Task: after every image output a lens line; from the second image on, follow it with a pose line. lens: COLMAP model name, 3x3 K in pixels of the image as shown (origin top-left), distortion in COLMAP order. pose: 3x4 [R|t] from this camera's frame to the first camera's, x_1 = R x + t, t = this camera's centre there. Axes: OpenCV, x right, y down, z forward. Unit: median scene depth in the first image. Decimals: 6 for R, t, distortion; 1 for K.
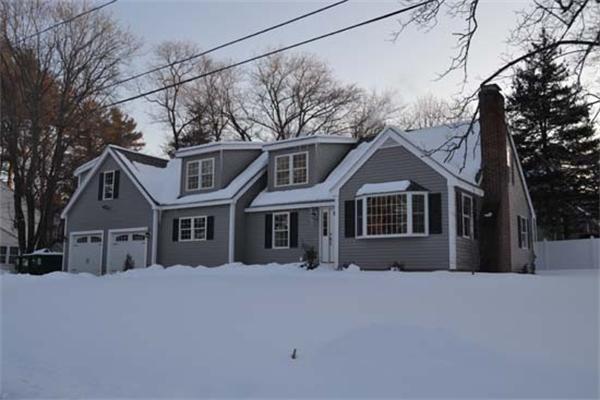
lens RADIAL K [[482.9, 0, 300.0], [0, 482.9, 200.0], [0, 0, 1]] dist [-0.071414, 0.008049]
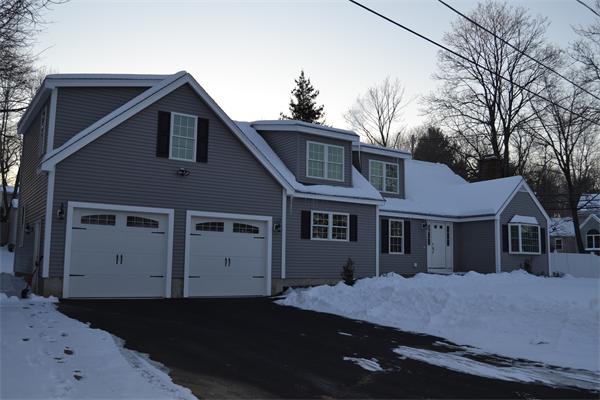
lens RADIAL K [[515.9, 0, 300.0], [0, 515.9, 200.0], [0, 0, 1]] dist [-0.073097, 0.003987]
pose [[0.418228, 0.115739, 0.900938, -1.075724], [-0.148244, 0.987248, -0.058009, 0.075683], [-0.896163, -0.109298, 0.430053, 0.676375]]
